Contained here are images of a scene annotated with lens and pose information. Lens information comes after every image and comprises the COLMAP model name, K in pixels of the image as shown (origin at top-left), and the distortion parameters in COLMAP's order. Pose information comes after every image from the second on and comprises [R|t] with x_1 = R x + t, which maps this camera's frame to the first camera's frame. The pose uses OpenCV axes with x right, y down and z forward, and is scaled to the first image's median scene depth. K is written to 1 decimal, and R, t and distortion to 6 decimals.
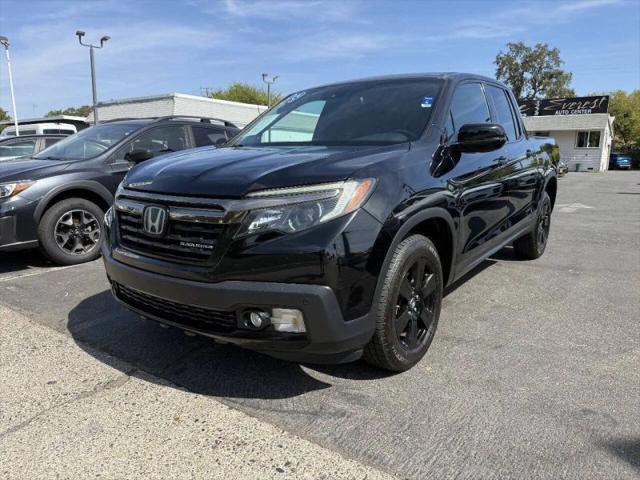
lens RADIAL K [[481.0, 0, 316.6], [0, 481.0, 252.0], [0, 0, 1]] dist [-0.032583, 0.007015]
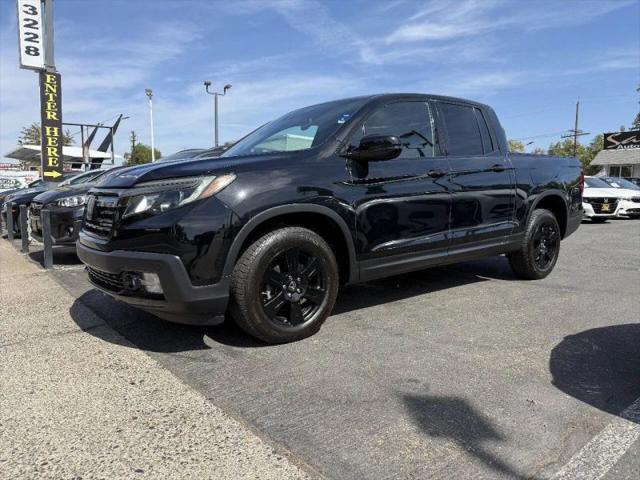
lens RADIAL K [[459.9, 0, 322.0], [0, 459.9, 236.0], [0, 0, 1]] dist [0.013266, -0.015028]
pose [[0.966822, 0.027869, -0.253926, 0.612503], [-0.052760, 0.994383, -0.091749, 0.096914], [0.249942, 0.102102, 0.962862, -0.068800]]
